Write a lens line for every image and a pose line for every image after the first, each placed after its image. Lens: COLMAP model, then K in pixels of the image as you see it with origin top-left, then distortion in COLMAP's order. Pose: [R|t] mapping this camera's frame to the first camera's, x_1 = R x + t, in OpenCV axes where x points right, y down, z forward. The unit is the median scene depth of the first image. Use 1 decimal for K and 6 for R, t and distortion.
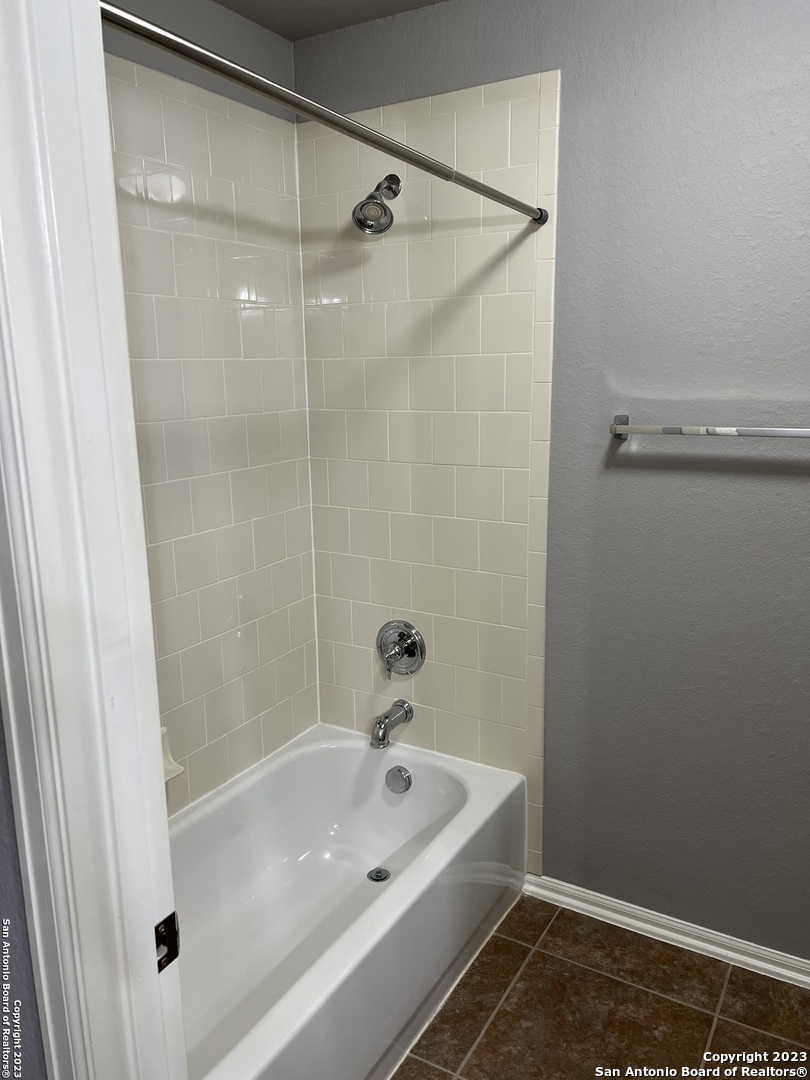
lens RADIAL K [[814.1, 0, 403.8], [0, 814.1, 538.0], [0, 0, 1]] dist [0.068833, -0.078725]
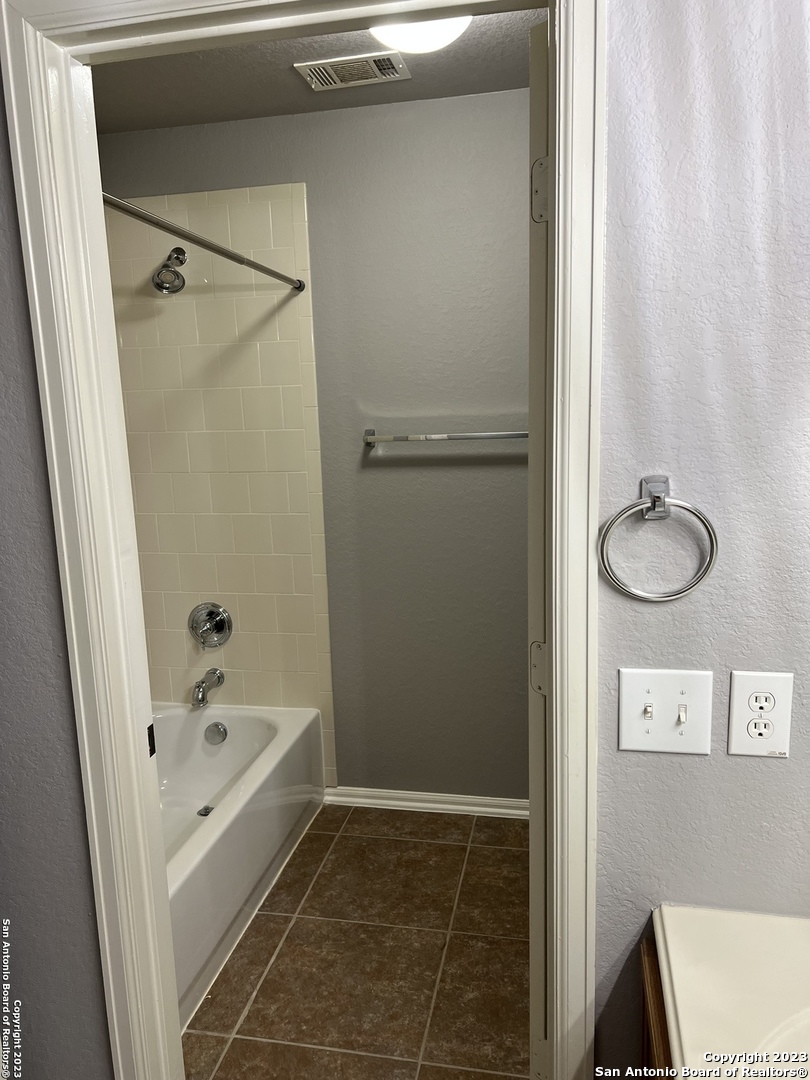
lens RADIAL K [[814.1, 0, 409.0], [0, 814.1, 541.1], [0, 0, 1]] dist [0.068833, -0.078725]
pose [[0.943647, -0.075011, 0.322341, -0.125050], [0.086982, 0.995947, -0.022872, 0.073194], [-0.319319, 0.049621, 0.946347, -0.305180]]
